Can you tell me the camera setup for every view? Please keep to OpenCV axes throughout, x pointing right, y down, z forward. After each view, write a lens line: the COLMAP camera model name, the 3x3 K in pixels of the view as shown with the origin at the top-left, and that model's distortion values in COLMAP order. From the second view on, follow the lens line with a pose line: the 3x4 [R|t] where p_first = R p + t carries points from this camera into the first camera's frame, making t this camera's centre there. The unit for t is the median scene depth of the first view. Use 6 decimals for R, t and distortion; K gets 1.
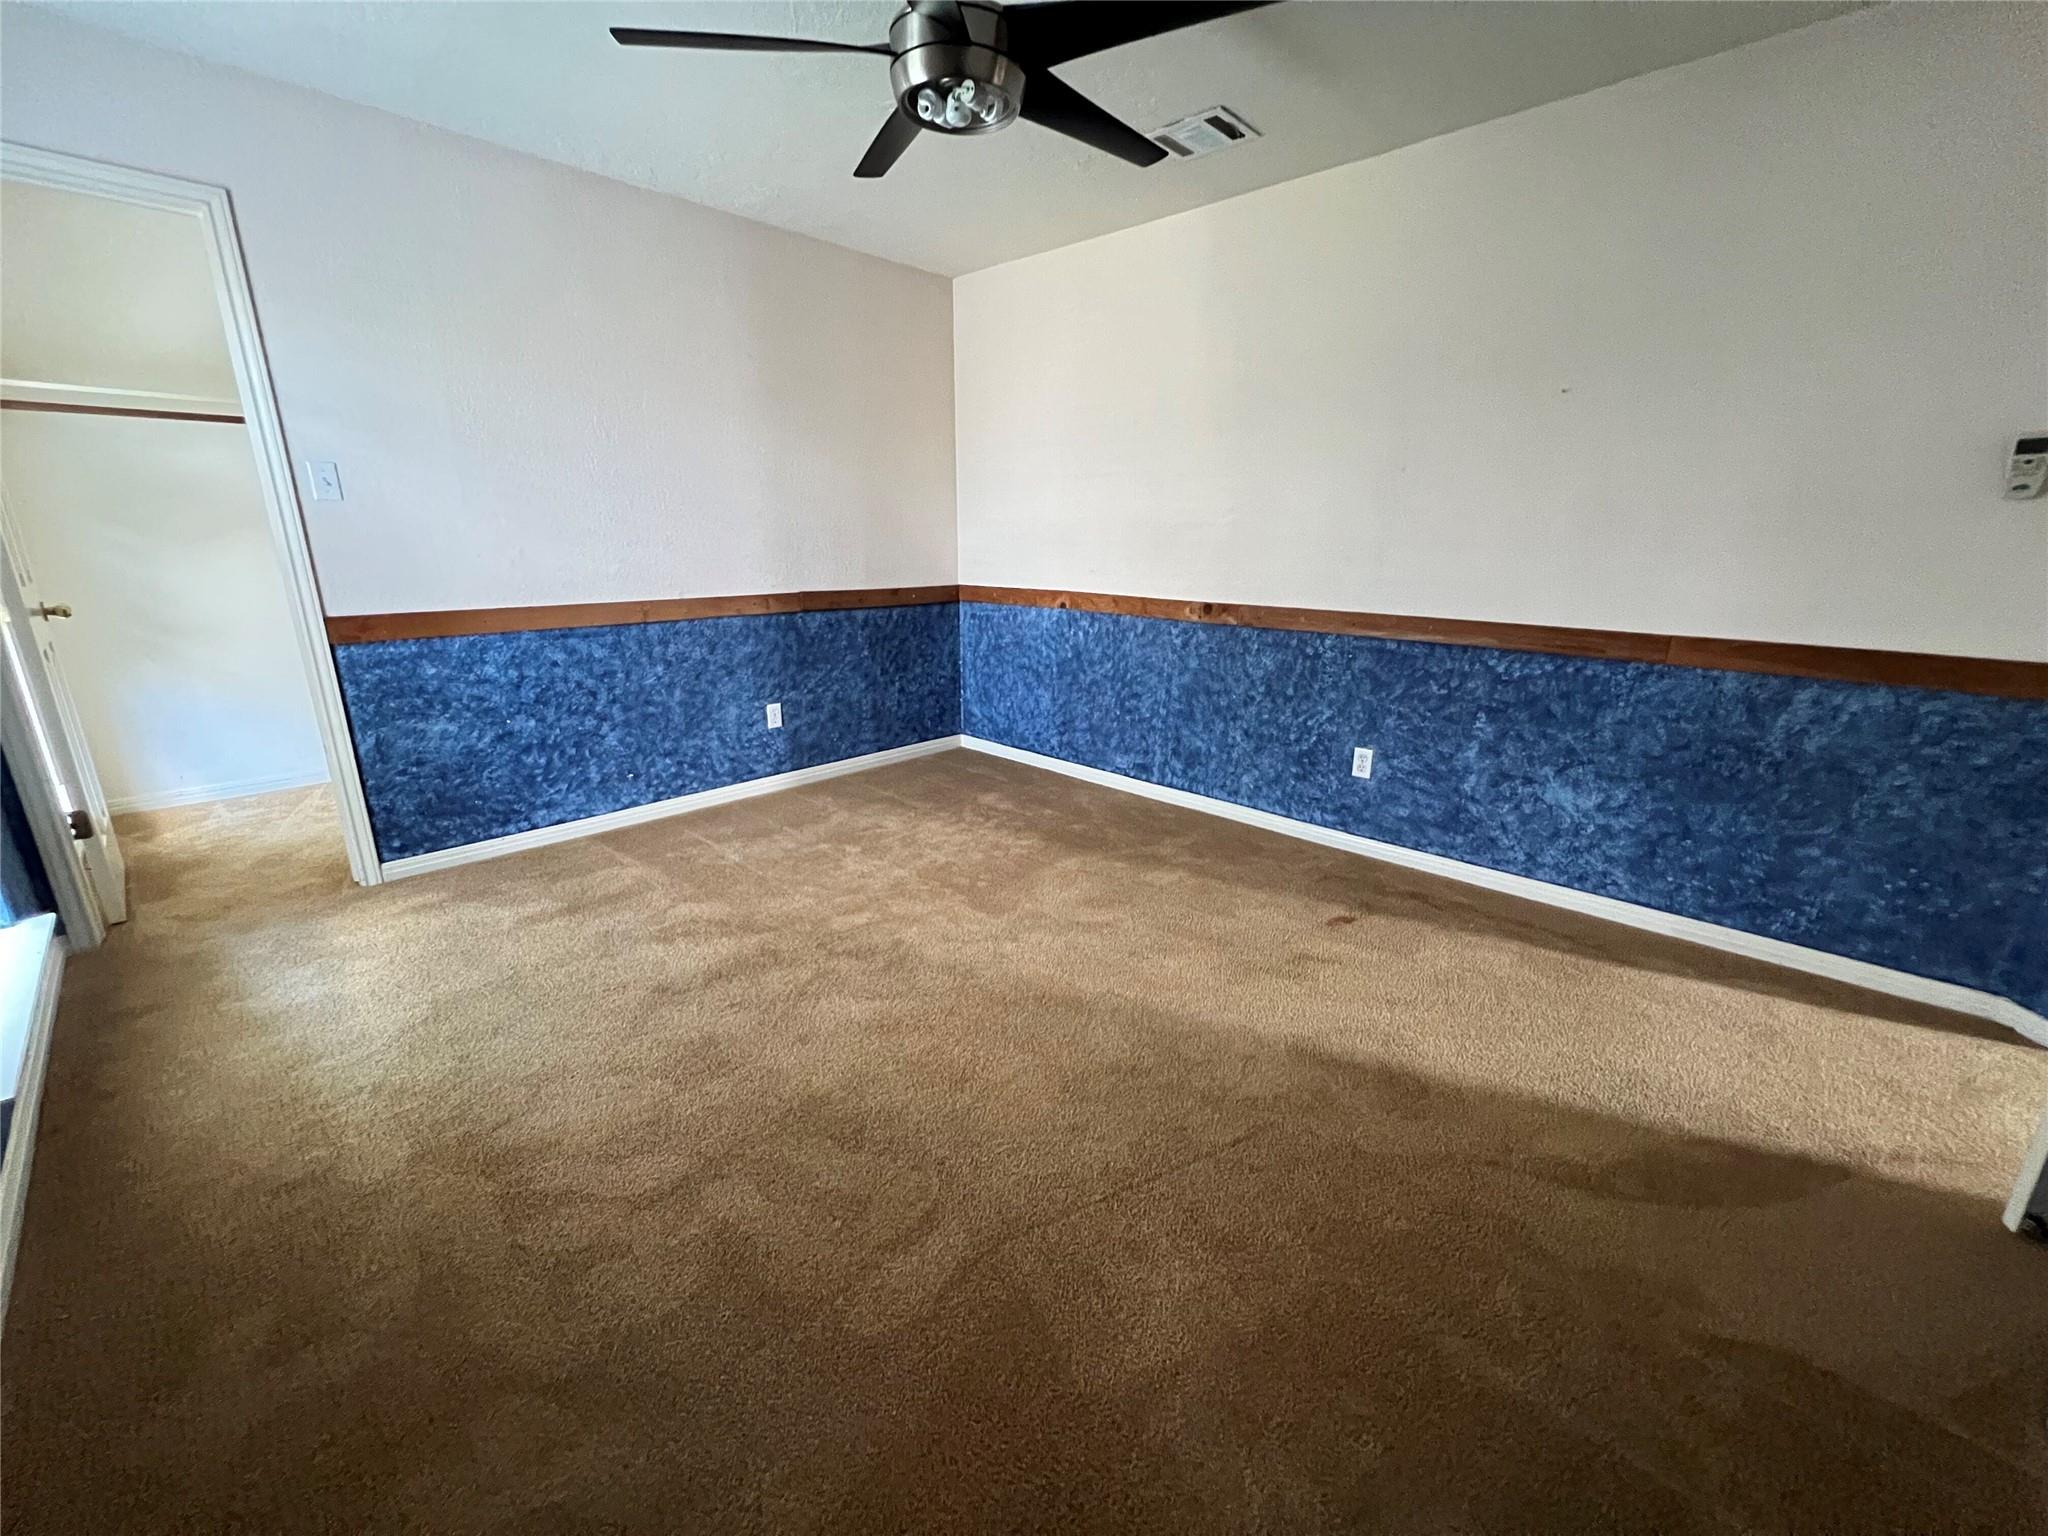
lens RADIAL K [[833.5, 0, 1024.0], [0, 833.5, 768.0], [0, 0, 1]] dist [-0.001741, -0.000146]
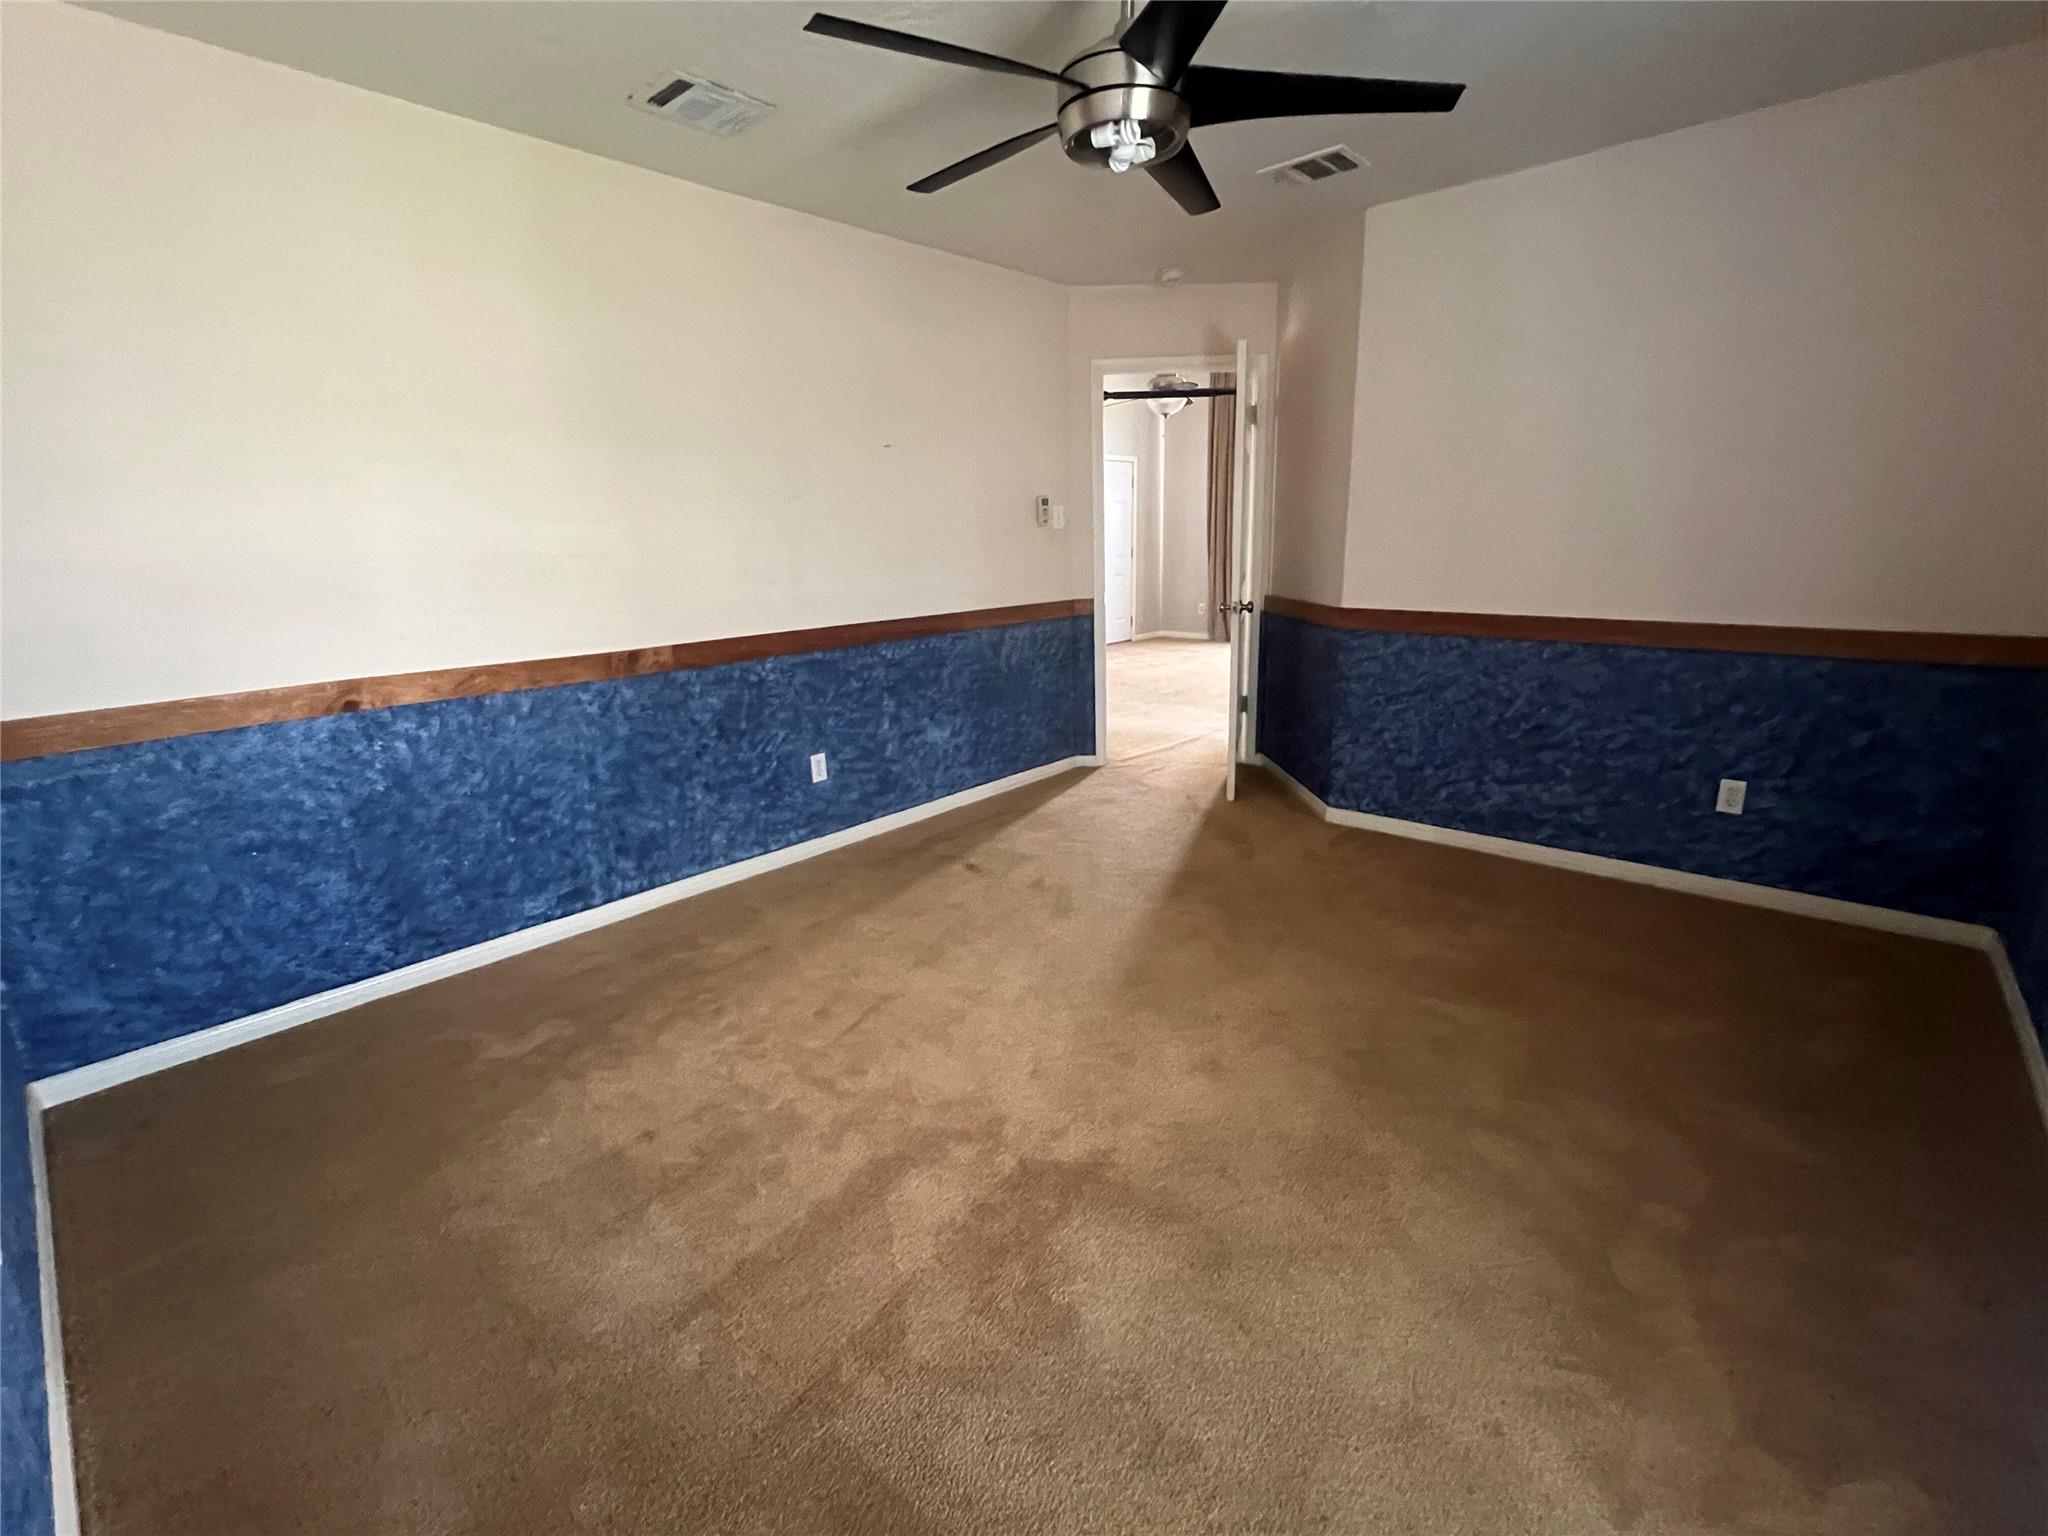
lens RADIAL K [[890.1, 0, 1024.0], [0, 890.1, 768.0], [0, 0, 1]] dist [-0.002573, -0.000268]
pose [[-0.040623, -0.259983, 0.964758, -0.651836], [0.297472, 0.918624, 0.260077, -0.207329], [-0.953866, 0.297554, 0.040021, 0.650020]]
